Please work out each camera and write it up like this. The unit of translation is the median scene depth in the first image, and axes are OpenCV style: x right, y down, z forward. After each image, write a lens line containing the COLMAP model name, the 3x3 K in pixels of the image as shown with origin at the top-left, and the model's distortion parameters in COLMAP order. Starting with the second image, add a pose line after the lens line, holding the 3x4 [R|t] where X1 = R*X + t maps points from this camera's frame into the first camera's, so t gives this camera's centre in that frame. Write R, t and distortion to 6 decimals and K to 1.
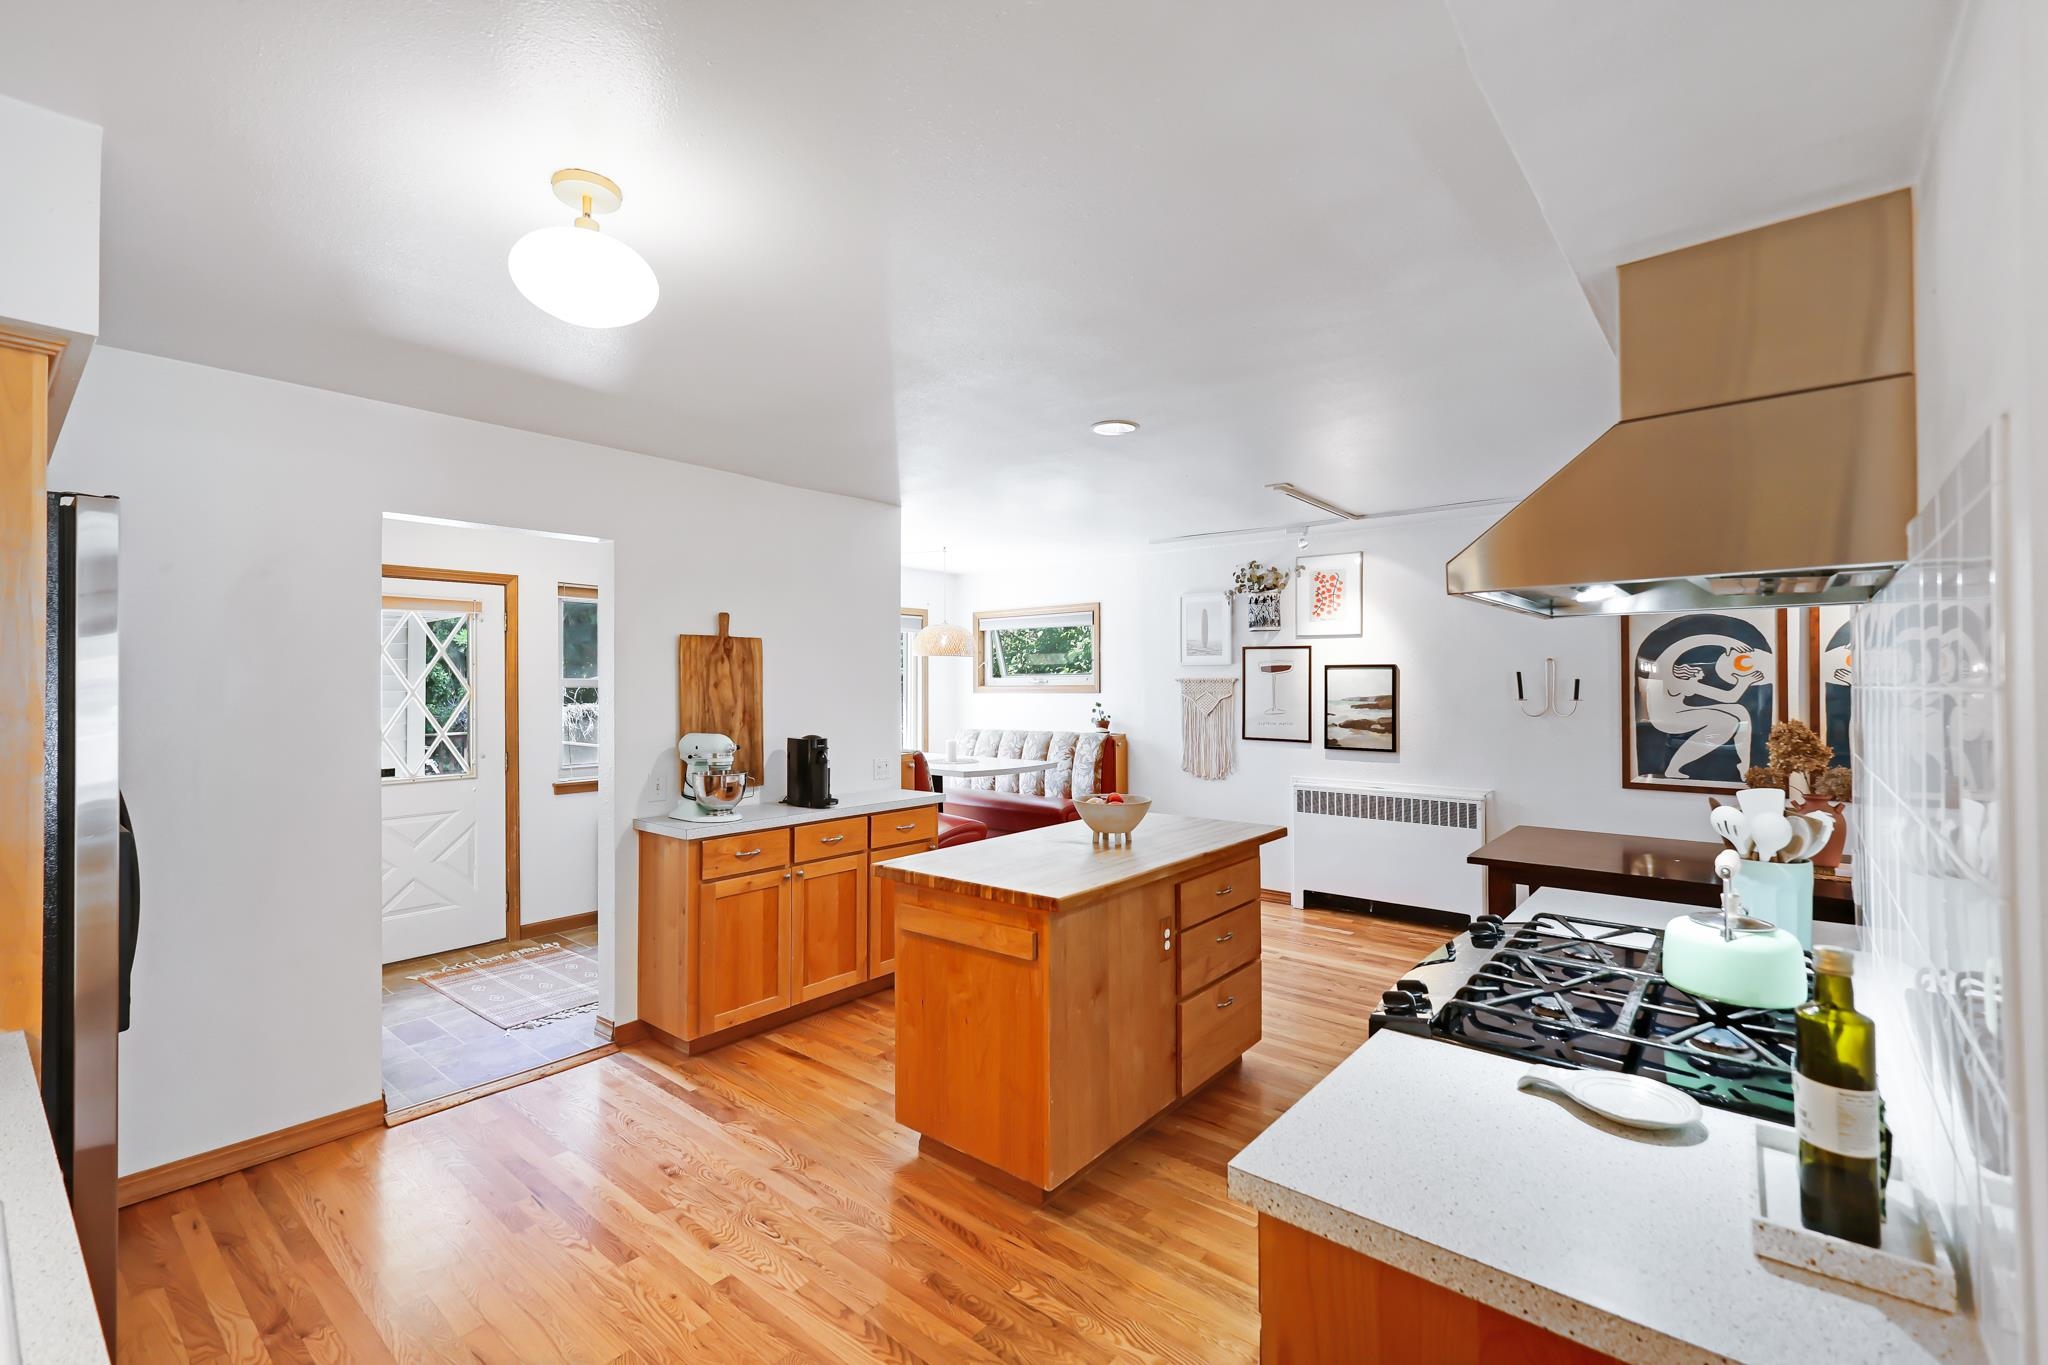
lens RADIAL K [[884.8, 0, 1019.5], [0, 884.8, 673.9], [0, 0, 1]] dist [-0.000320, -0.000554]
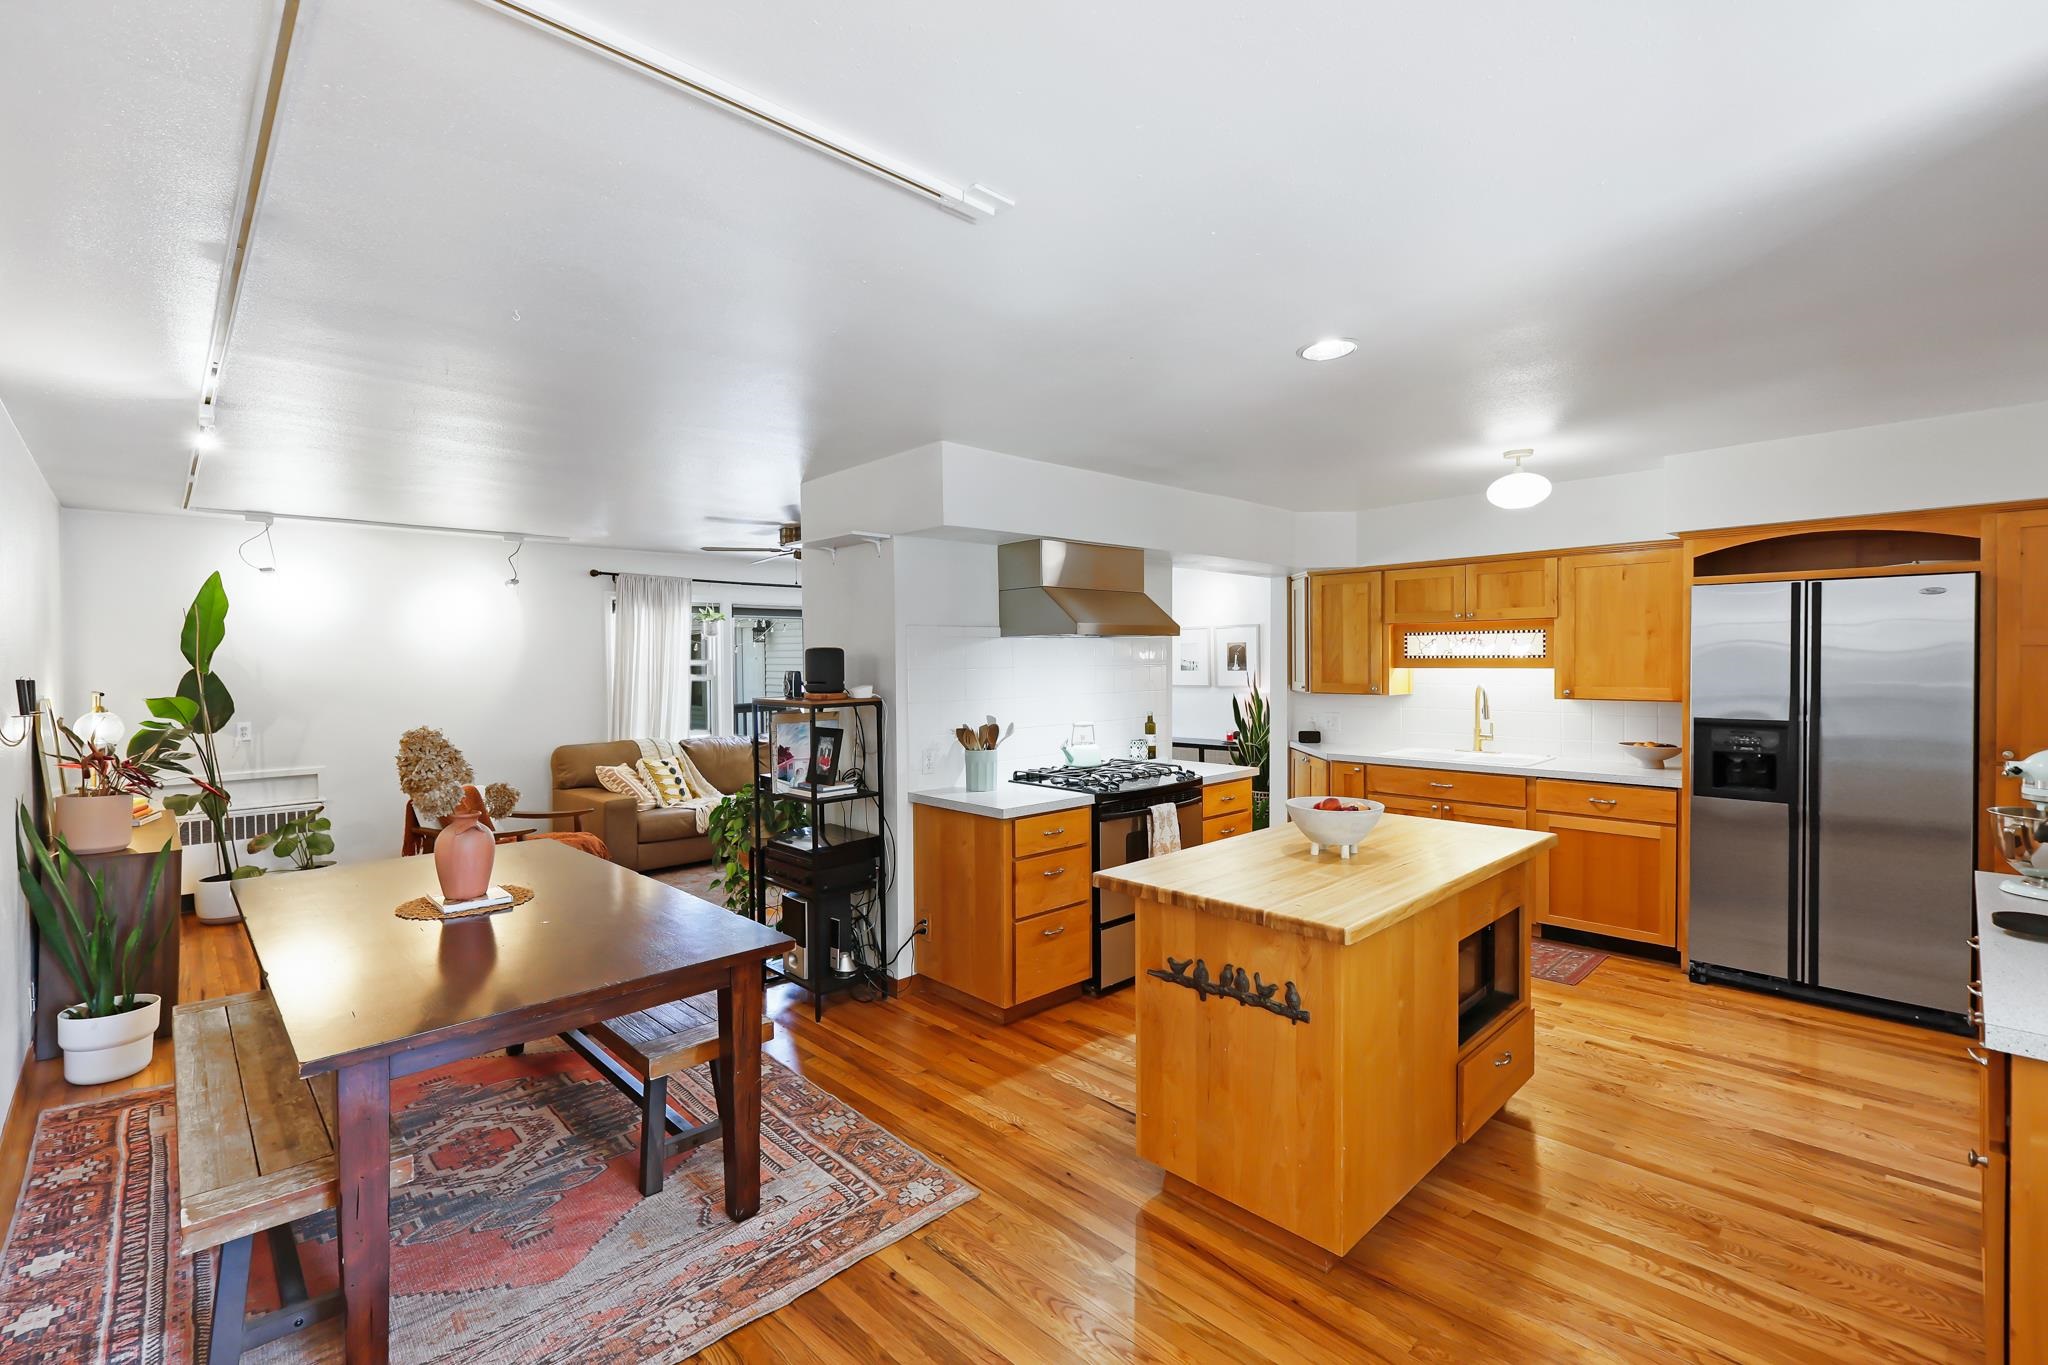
lens RADIAL K [[884.8, 0, 1019.5], [0, 884.8, 673.9], [0, 0, 1]] dist [-0.000320, -0.000554]
pose [[-0.992545, 0.006555, 0.121699, 0.171868], [0.007345, 0.999955, 0.006048, 0.007534], [-0.121654, 0.006897, -0.992549, 1.085003]]
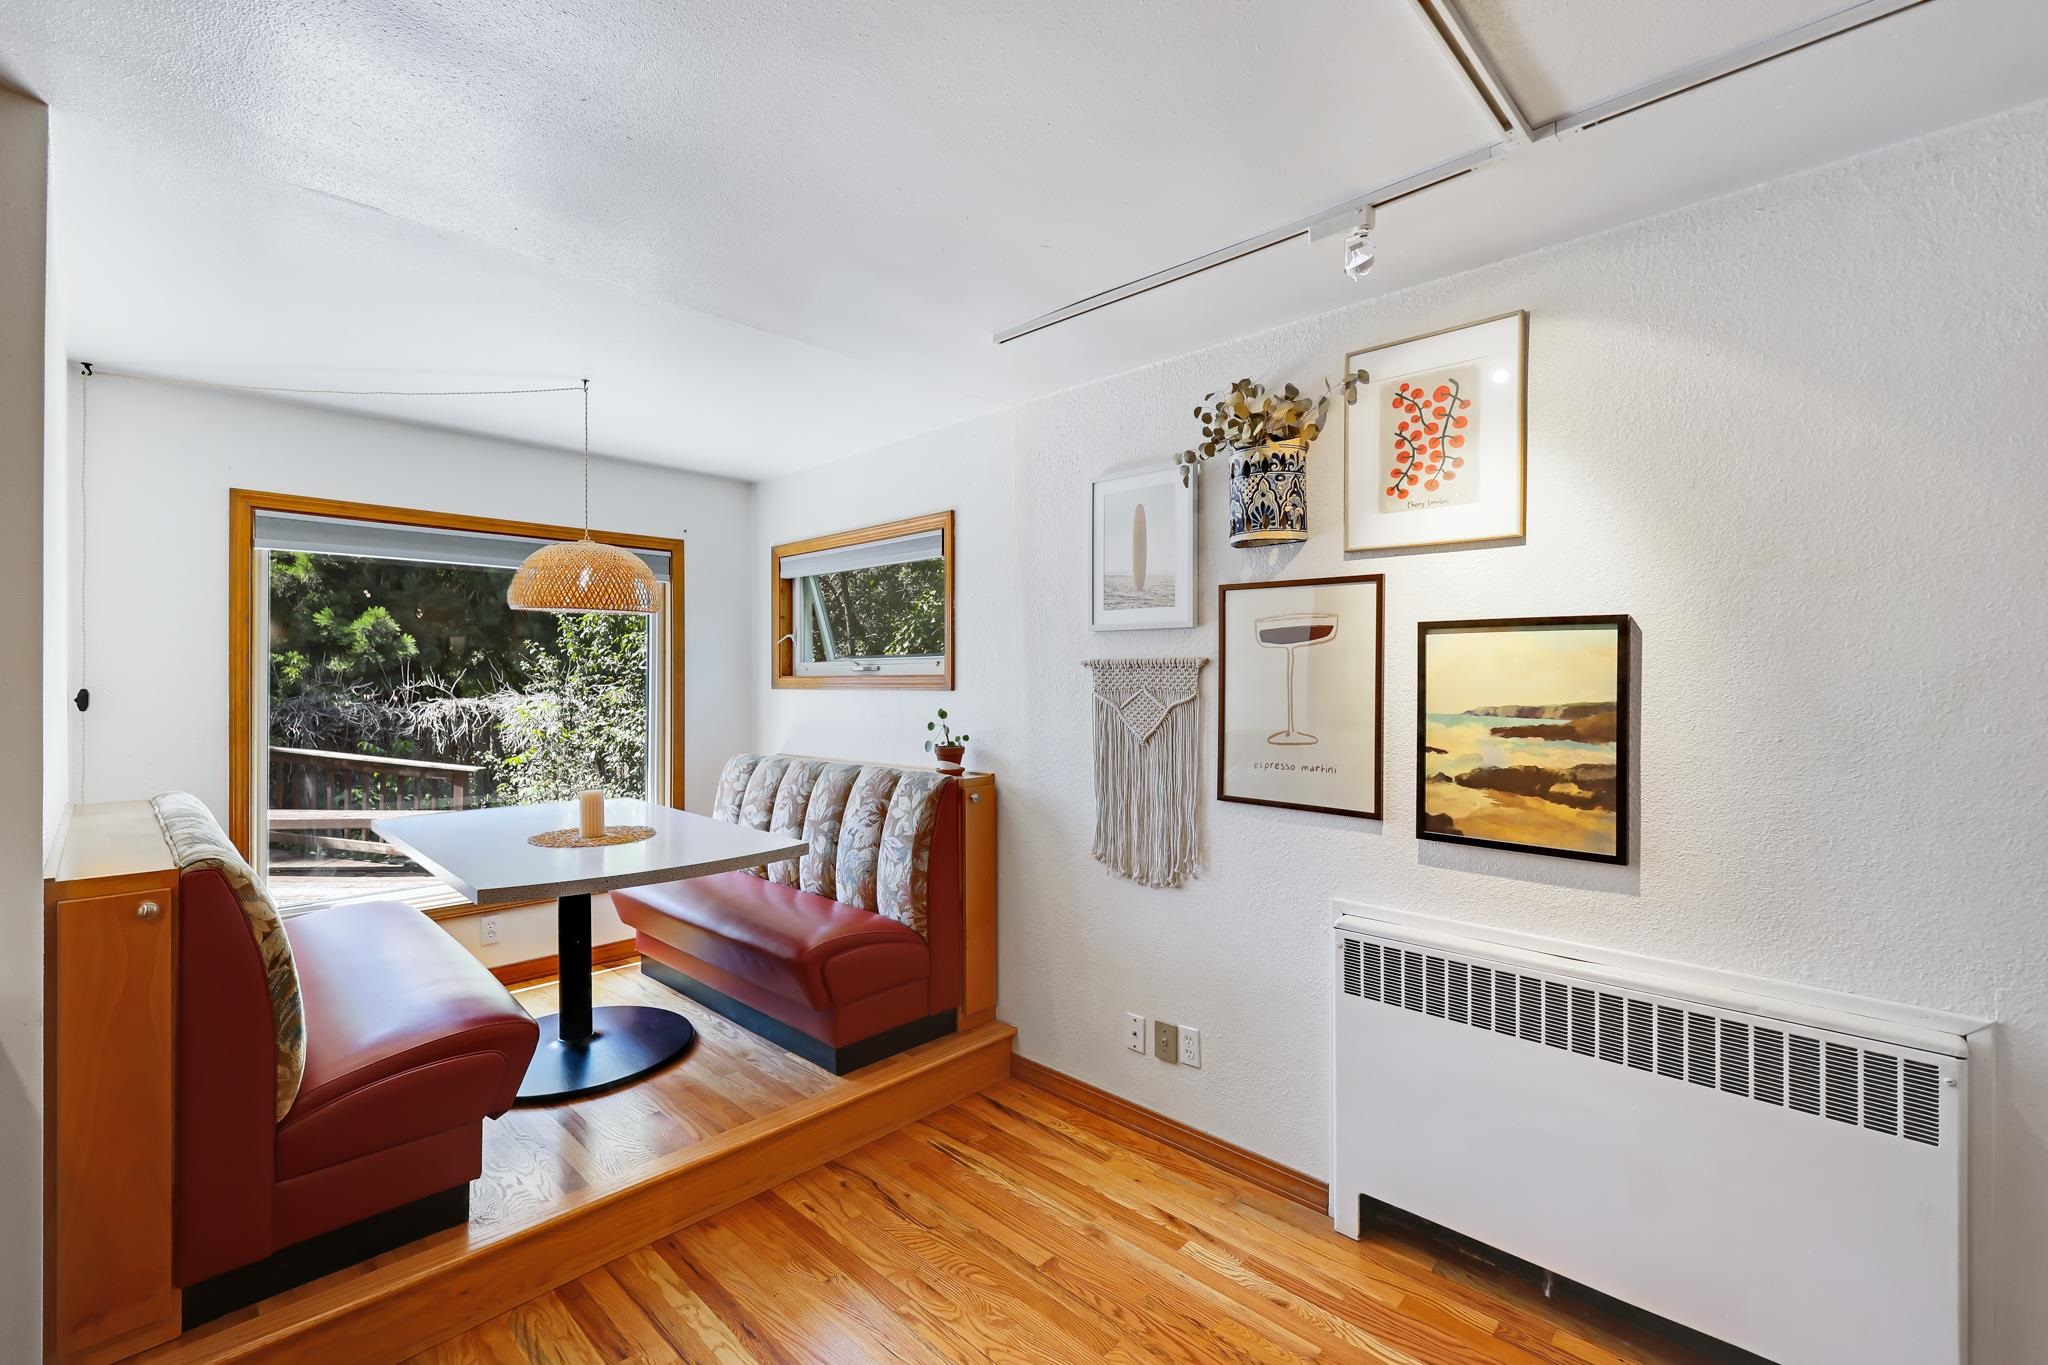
lens RADIAL K [[886.4, 0, 1024.3], [0, 886.4, 675.0], [0, 0, 1]] dist [0.007519, -0.000374]
pose [[0.997649, 0.002696, -0.068471, 0.202679], [-0.002039, 0.999951, 0.009662, 0.009853], [0.068494, -0.009499, 0.997606, 0.609892]]
